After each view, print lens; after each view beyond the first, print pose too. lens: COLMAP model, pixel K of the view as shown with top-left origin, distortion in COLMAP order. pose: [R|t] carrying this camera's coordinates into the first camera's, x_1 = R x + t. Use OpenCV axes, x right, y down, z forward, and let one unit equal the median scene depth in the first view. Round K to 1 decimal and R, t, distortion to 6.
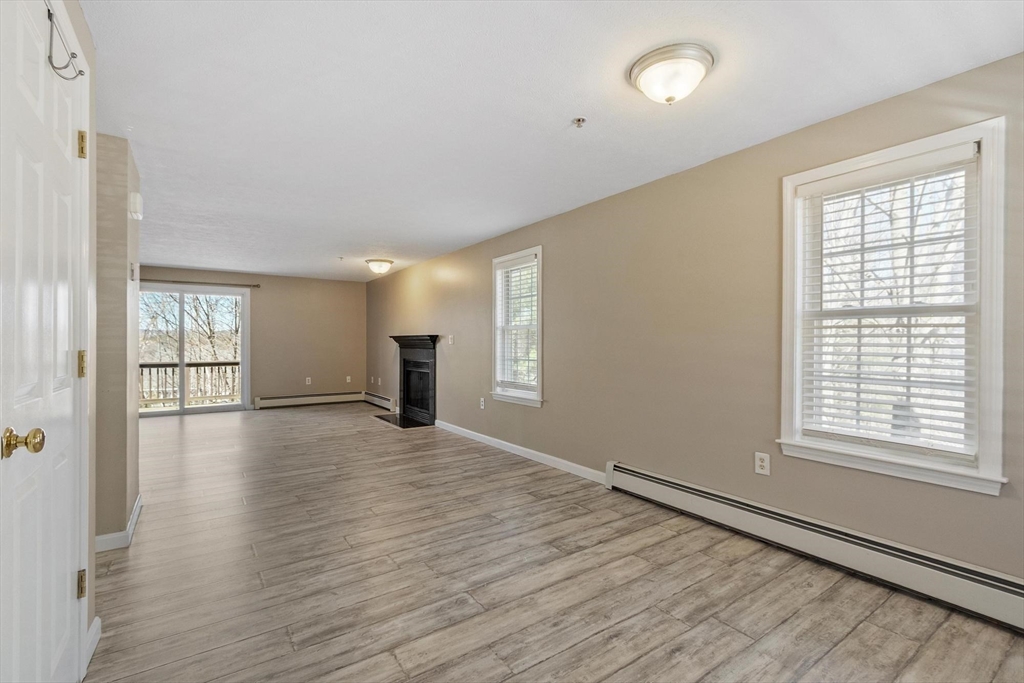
lens RADIAL K [[460.2, 0, 511.5], [0, 460.2, 343.0], [0, 0, 1]] dist [0.003036, -0.001682]
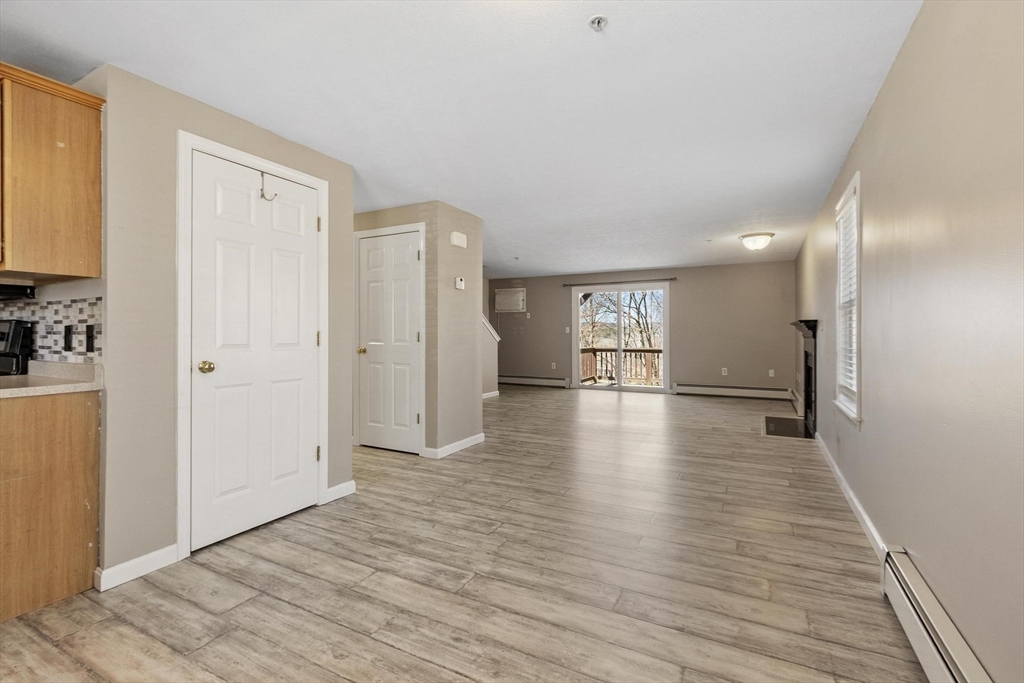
lens RADIAL K [[460.2, 0, 506.1], [0, 460.2, 333.8], [0, 0, 1]] dist [0.003036, -0.001682]
pose [[0.455848, -0.000856, -0.890057, 0.708617], [-0.000349, 0.999999, -0.001140, 0.015436], [0.890058, 0.000831, 0.455847, 0.514205]]
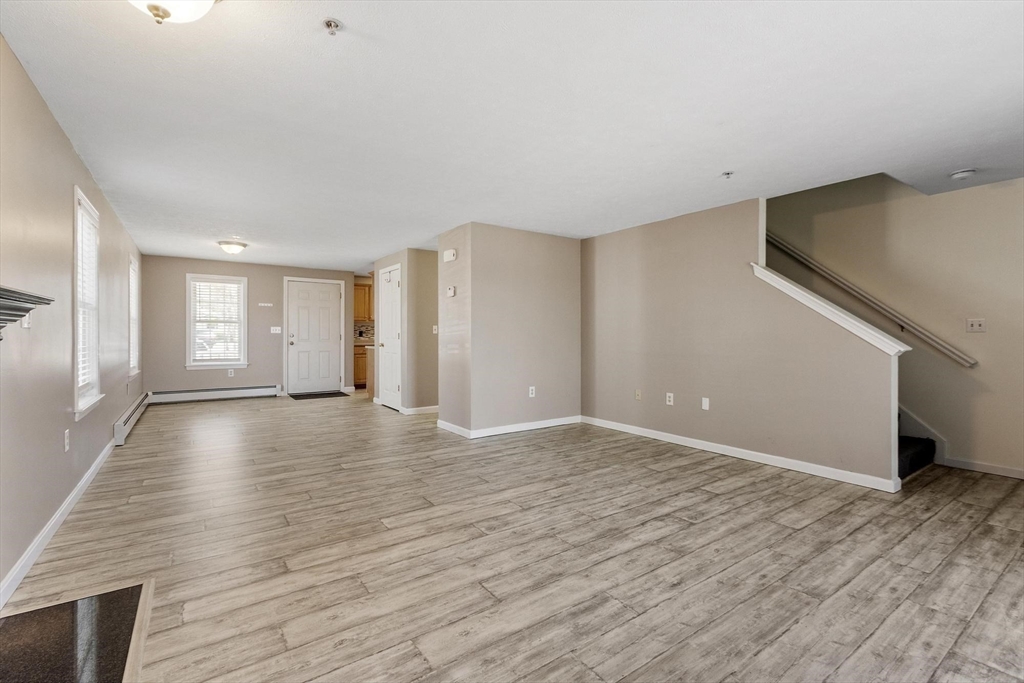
lens RADIAL K [[460.2, 0, 512.2], [0, 460.2, 335.3], [0, 0, 1]] dist [0.003036, -0.001682]
pose [[-0.999965, -0.003361, -0.007658, -1.209389], [-0.003380, 0.999991, 0.002470, 0.016236], [0.007649, 0.002496, -0.999968, 3.261001]]
